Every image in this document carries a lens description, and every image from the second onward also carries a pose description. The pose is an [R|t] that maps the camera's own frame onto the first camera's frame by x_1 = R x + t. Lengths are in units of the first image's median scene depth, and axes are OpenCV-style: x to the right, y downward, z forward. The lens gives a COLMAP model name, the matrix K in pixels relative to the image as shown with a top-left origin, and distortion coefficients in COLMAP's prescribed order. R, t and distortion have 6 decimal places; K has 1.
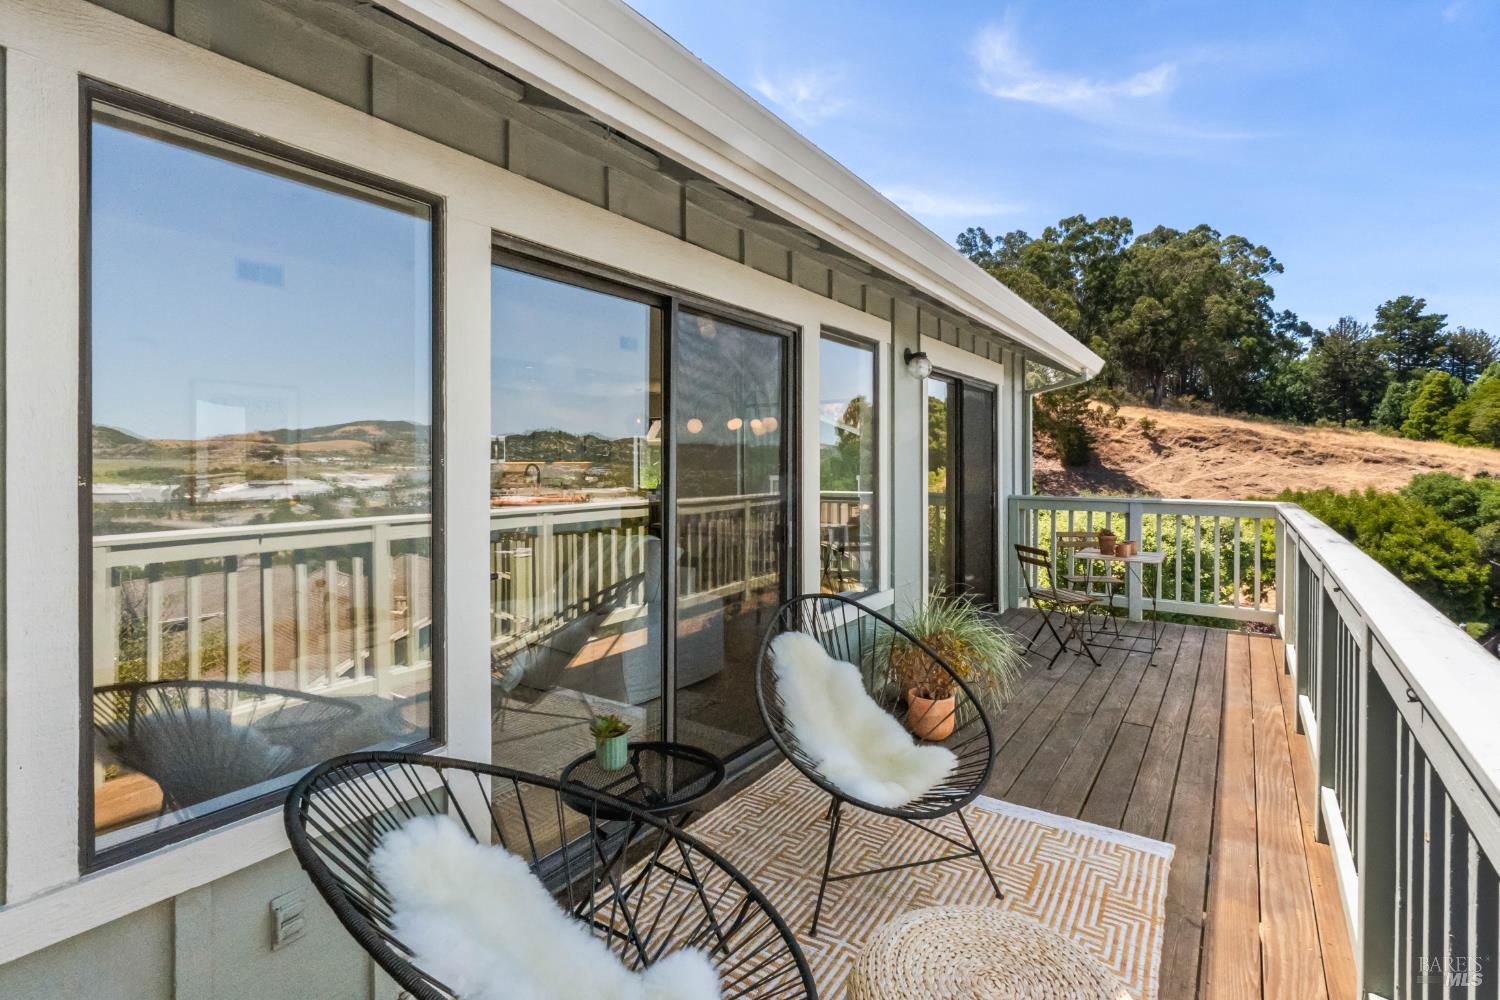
lens RADIAL K [[707.5, 0, 742.1], [0, 707.5, 476.2], [0, 0, 1]] dist [-0.000215, -0.000229]
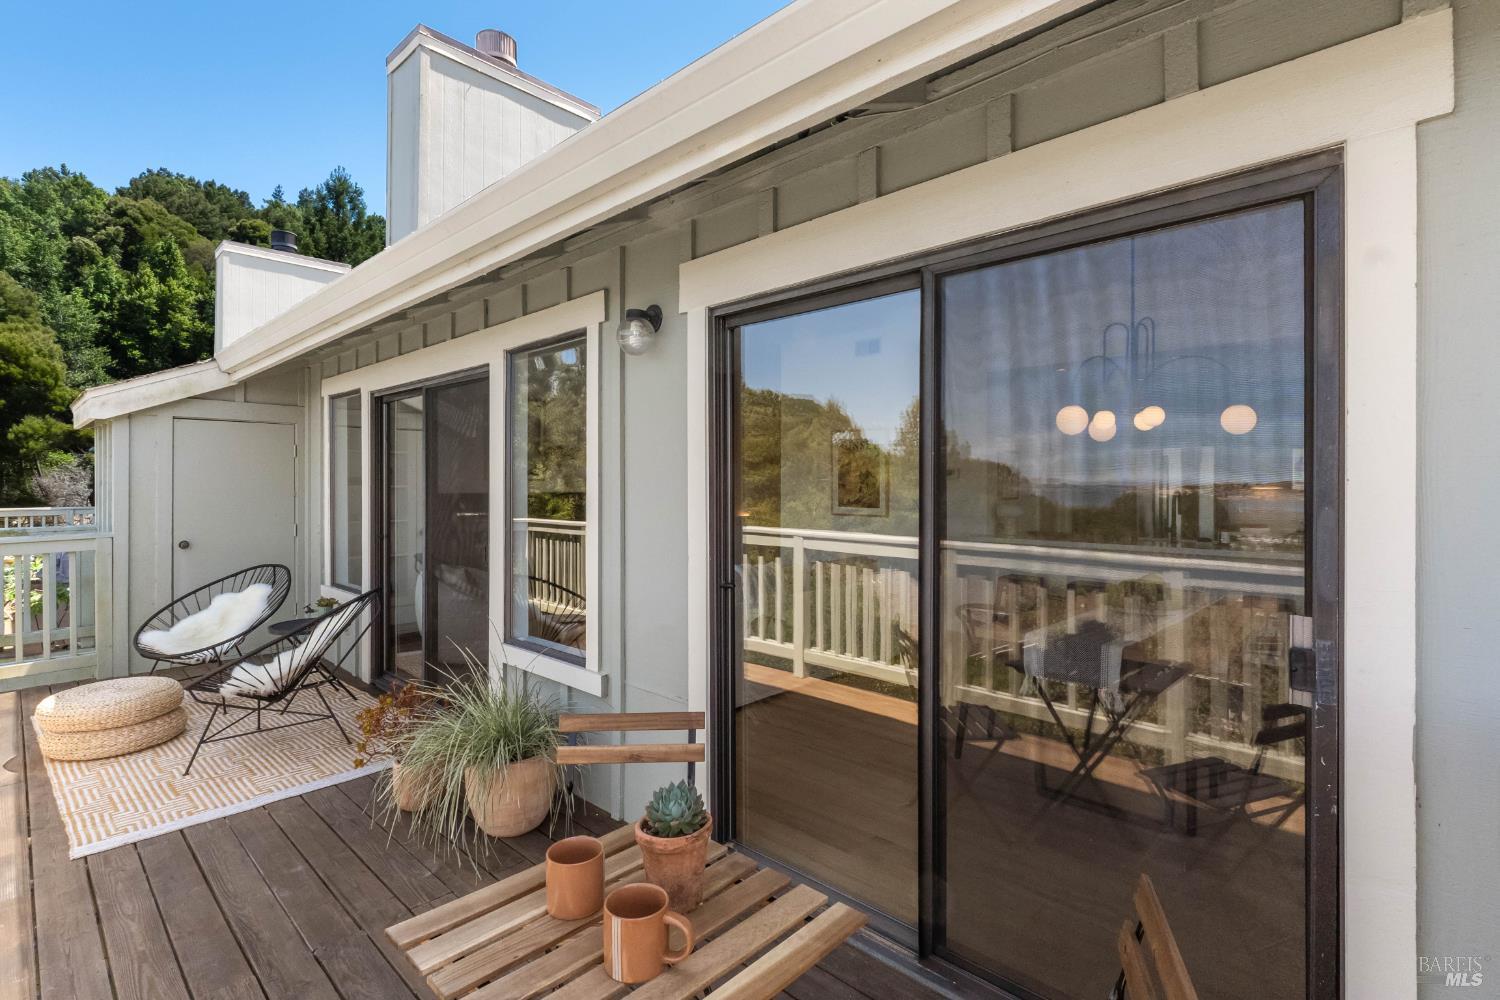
lens RADIAL K [[707.5, 0, 742.1], [0, 707.5, 476.2], [0, 0, 1]] dist [-0.000215, -0.000229]
pose [[-0.150166, -0.014524, -0.988554, 0.841991], [-0.024134, 0.999648, -0.011021, -0.025916], [0.988366, 0.022203, -0.150463, 1.191179]]
